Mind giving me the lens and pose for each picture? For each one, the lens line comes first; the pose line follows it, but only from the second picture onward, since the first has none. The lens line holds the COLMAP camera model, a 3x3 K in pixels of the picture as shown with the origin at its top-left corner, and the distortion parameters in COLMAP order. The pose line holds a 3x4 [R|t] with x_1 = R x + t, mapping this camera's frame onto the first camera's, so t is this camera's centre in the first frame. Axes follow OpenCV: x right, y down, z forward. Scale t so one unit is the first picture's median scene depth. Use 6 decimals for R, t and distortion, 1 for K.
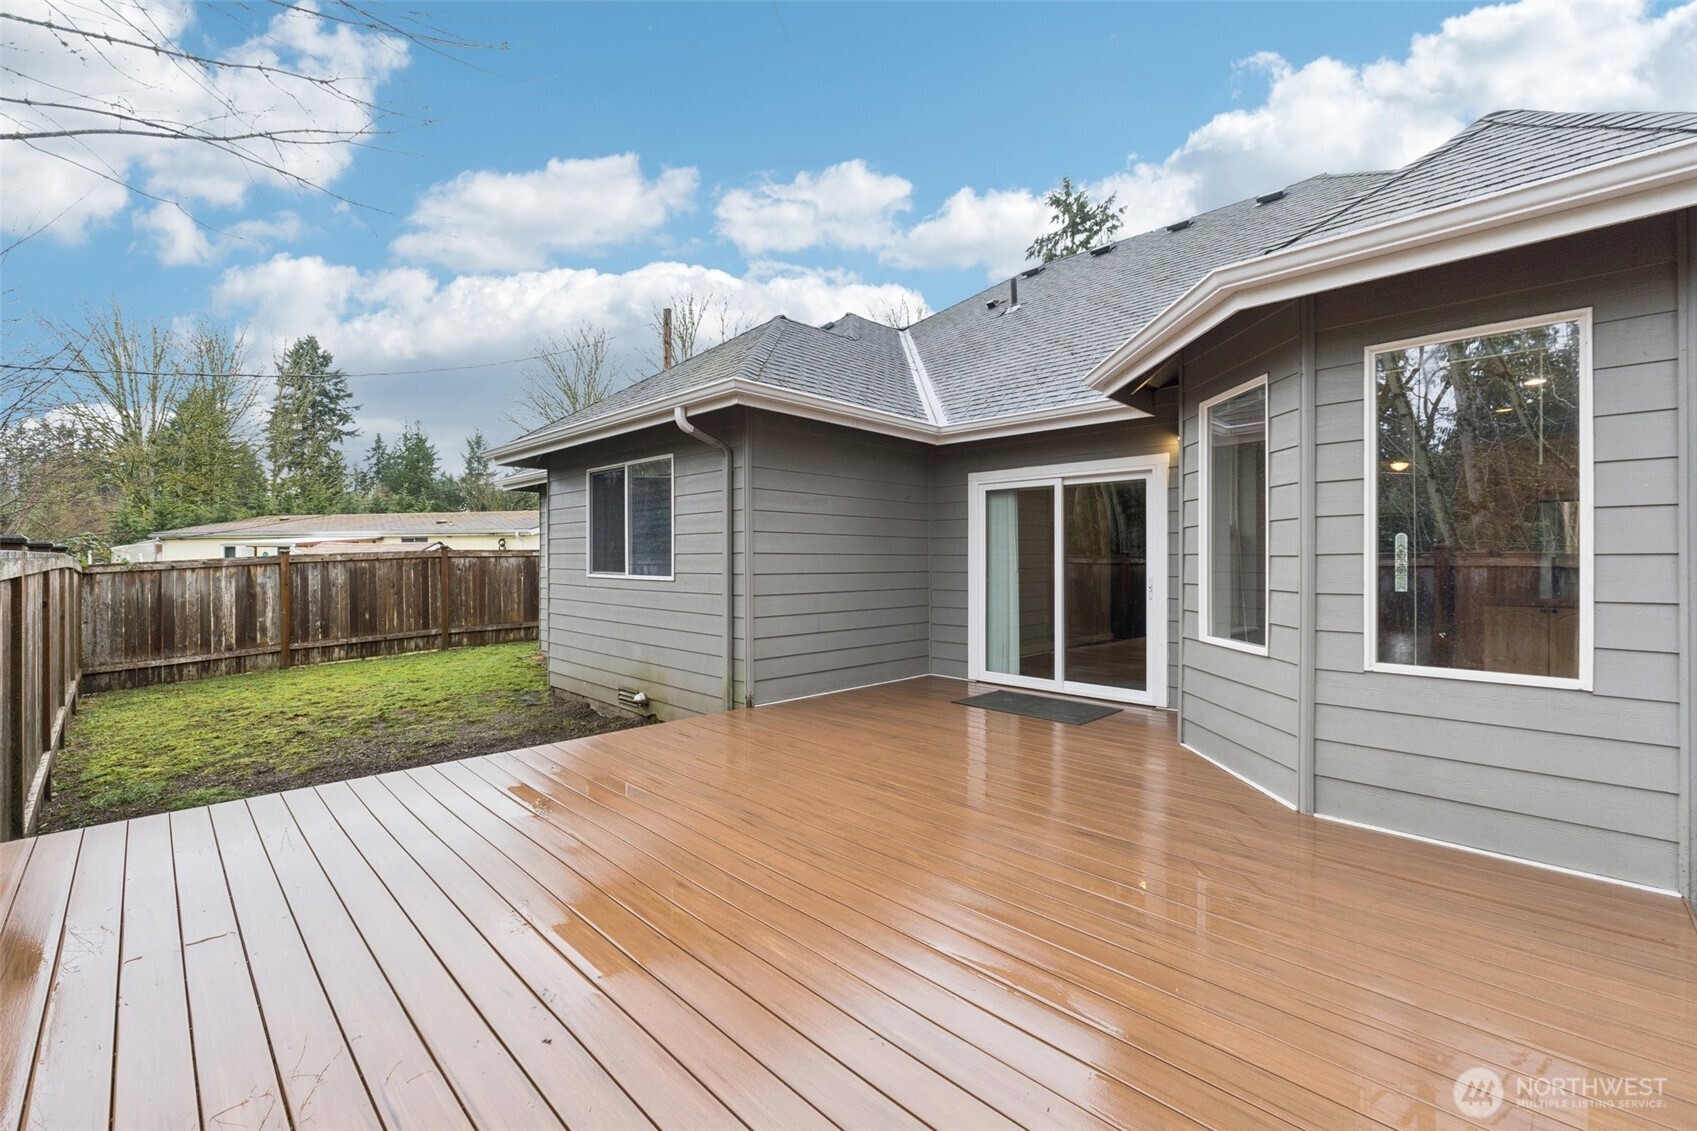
lens RADIAL K [[714.8, 0, 848.5], [0, 714.8, 565.5], [0, 0, 1]] dist [-0.002516, -0.000102]
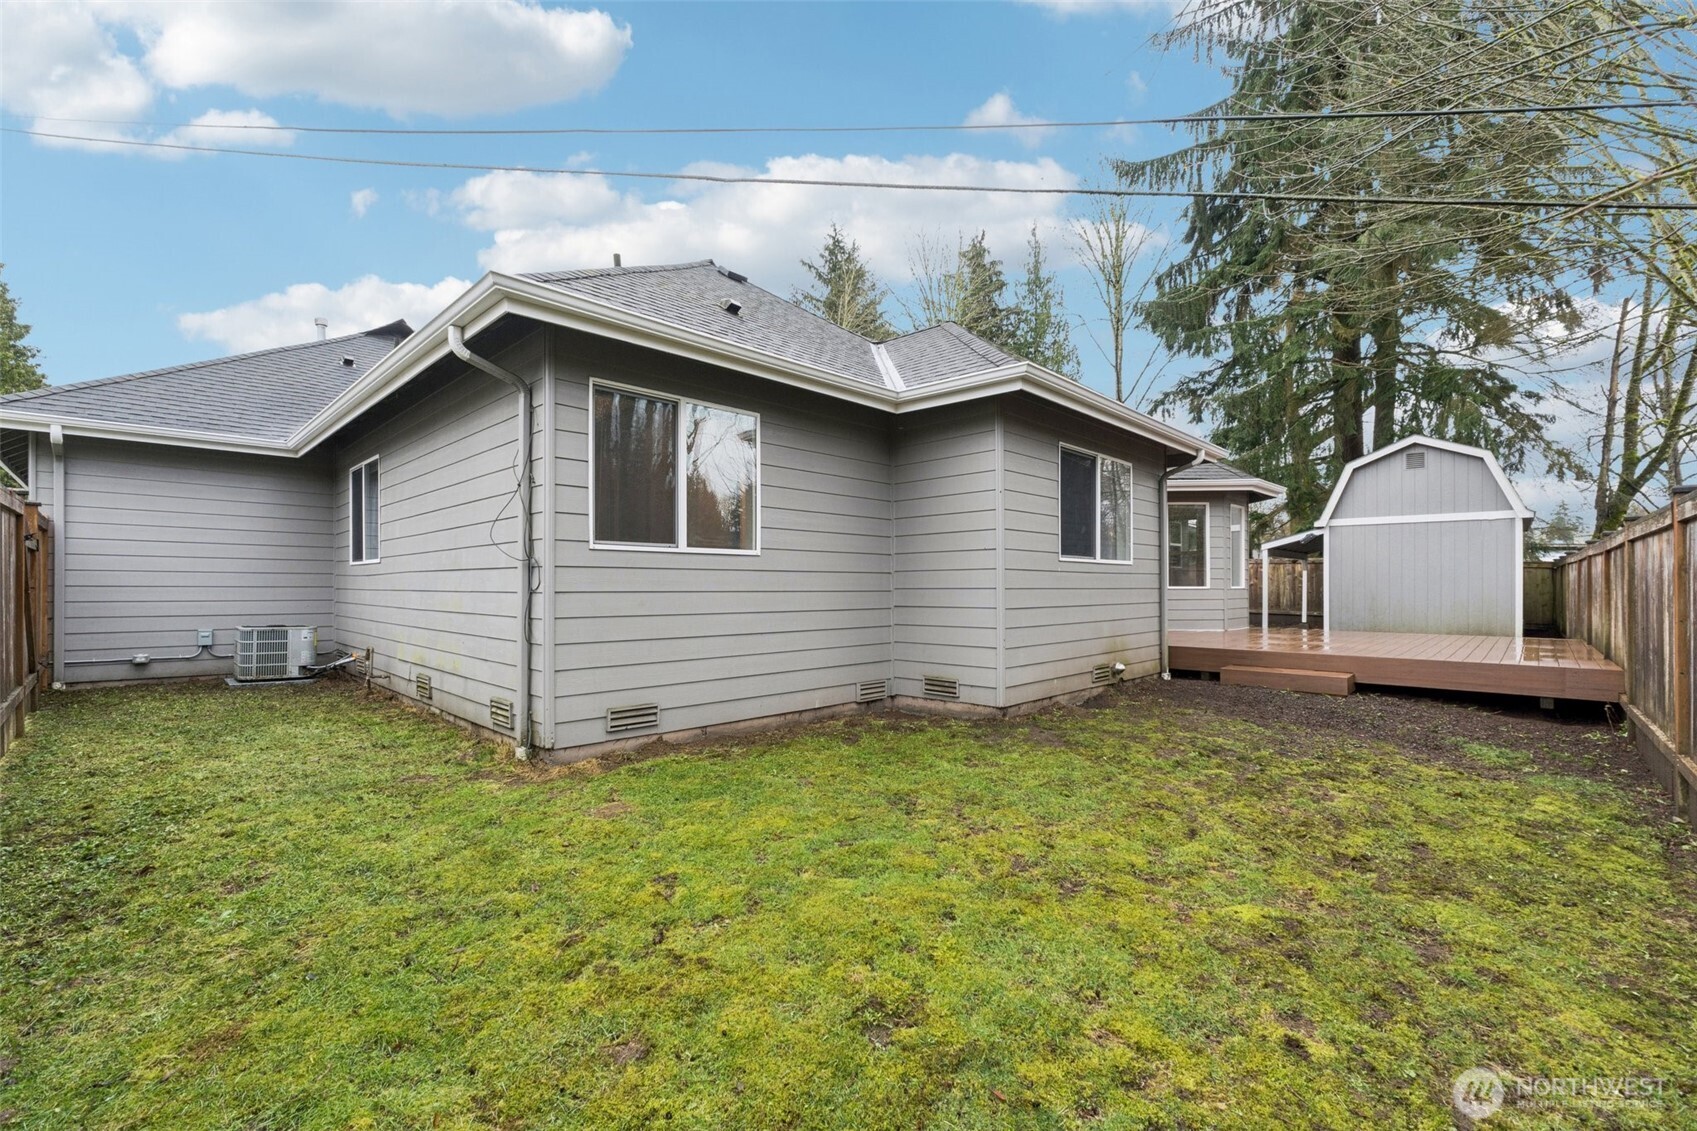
lens RADIAL K [[714.8, 0, 848.5], [0, 714.8, 565.5], [0, 0, 1]] dist [-0.002516, -0.000102]
pose [[0.004069, 0.000511, 0.999992, -1.361878], [-0.005829, 0.999983, -0.000487, 0.025031], [-0.999975, -0.005827, 0.004072, 1.355618]]
